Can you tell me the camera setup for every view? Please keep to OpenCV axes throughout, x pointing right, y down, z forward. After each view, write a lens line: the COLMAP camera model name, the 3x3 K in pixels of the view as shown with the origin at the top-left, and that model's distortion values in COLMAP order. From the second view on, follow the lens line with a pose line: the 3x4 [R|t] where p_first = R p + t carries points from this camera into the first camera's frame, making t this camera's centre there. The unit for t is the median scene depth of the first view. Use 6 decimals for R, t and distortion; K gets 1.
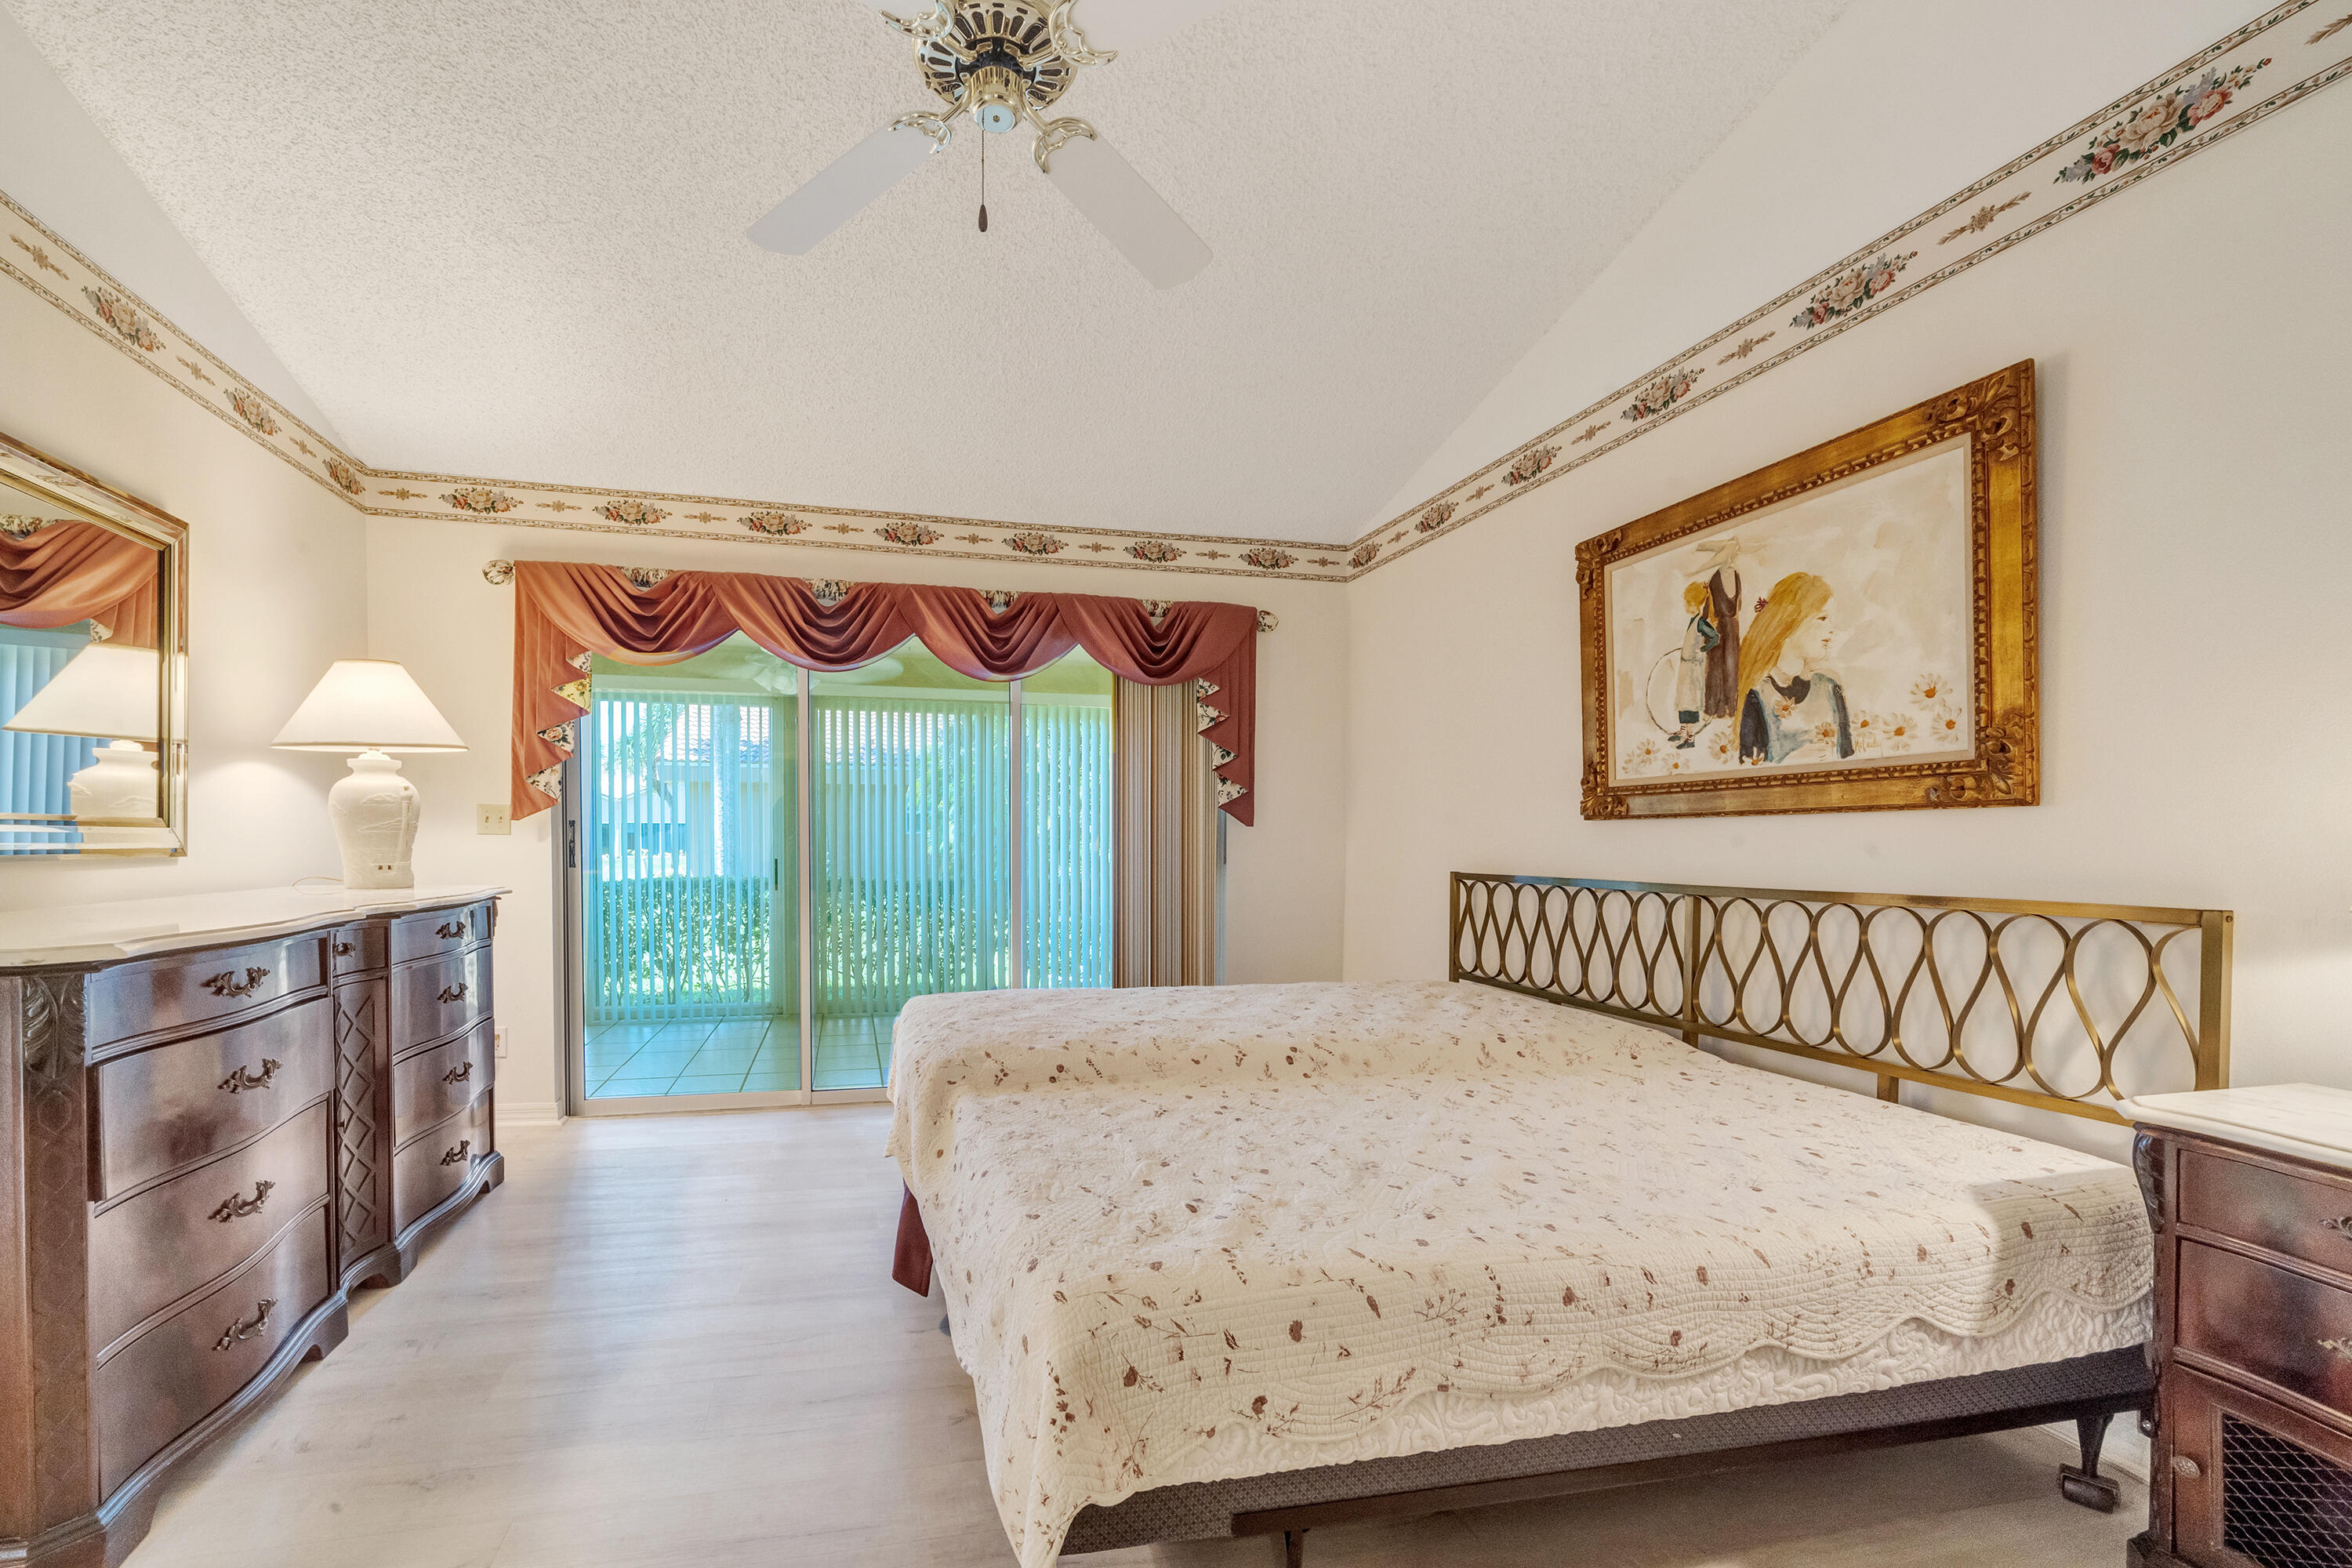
lens RADIAL K [[969.0, 0, 1066.5], [0, 969.0, 855.1], [0, 0, 1]] dist [-0.001201, -0.000467]
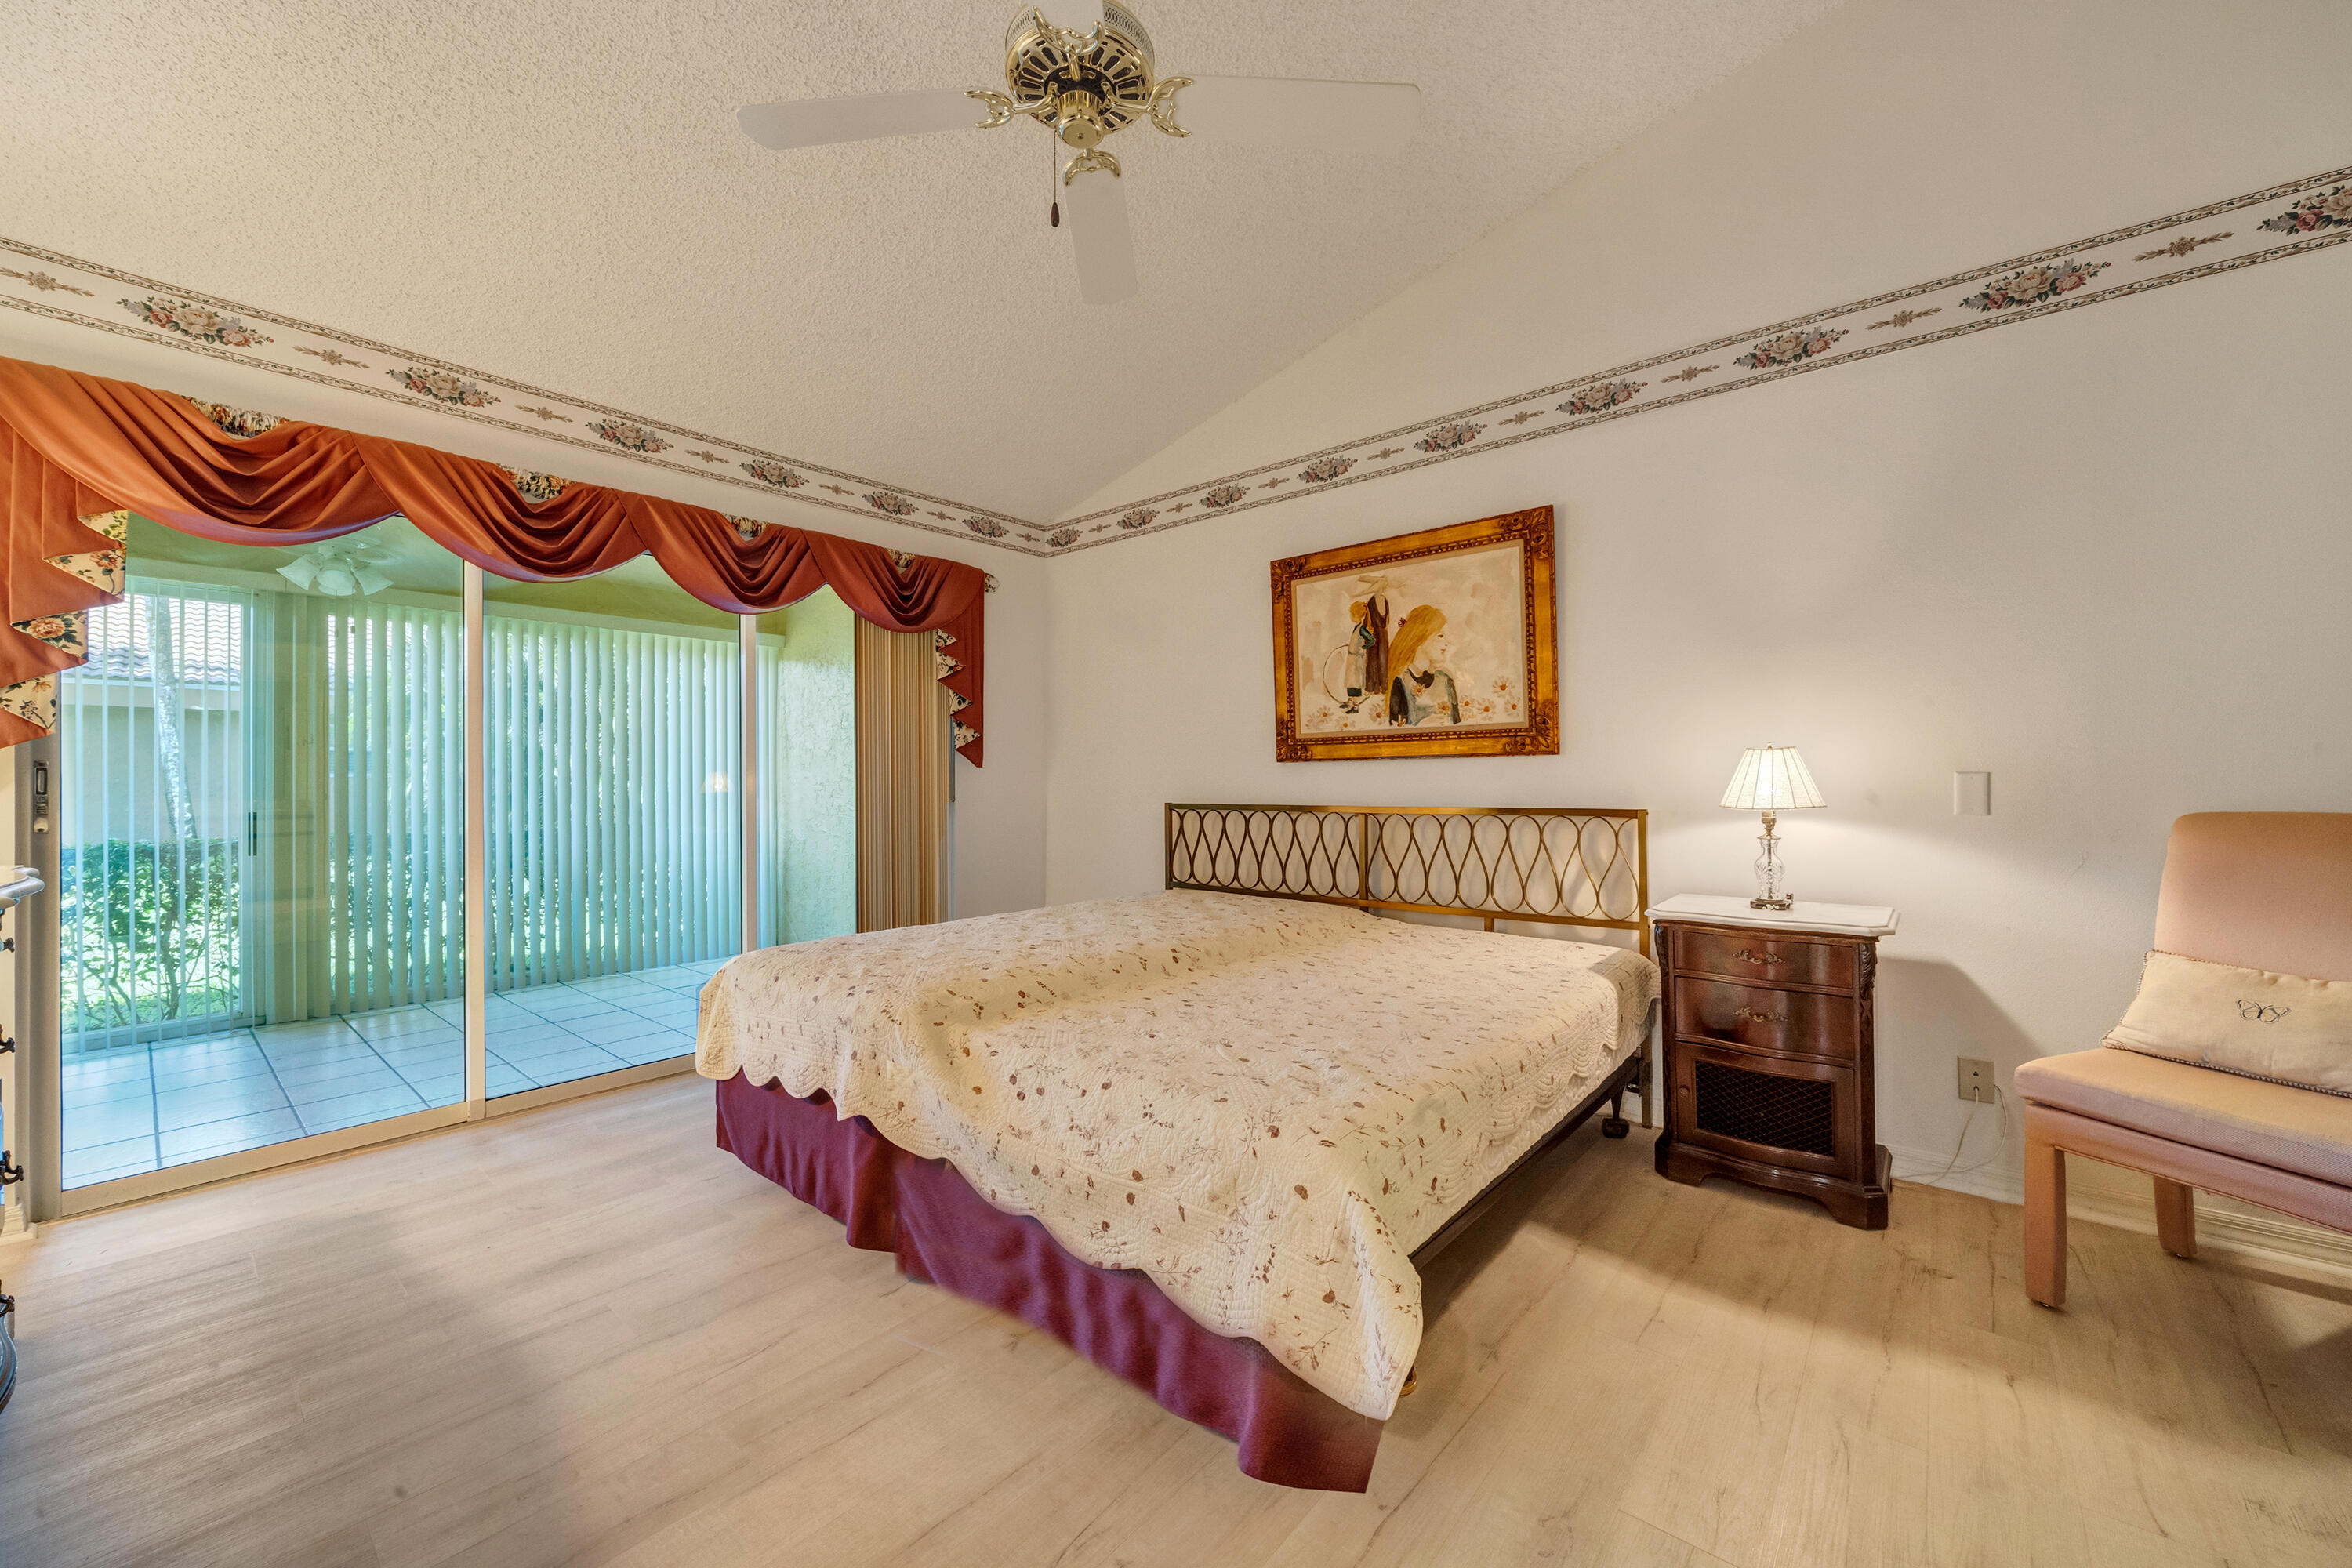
lens RADIAL K [[902.9, 0, 1175.8], [0, 902.9, 769.4], [0, 0, 1]] dist [-0.001635, -0.000267]
pose [[0.791113, -0.004700, 0.611652, -0.354526], [0.020401, 0.999617, -0.018706, -0.004601], [-0.611329, 0.027277, 0.790906, 0.073407]]
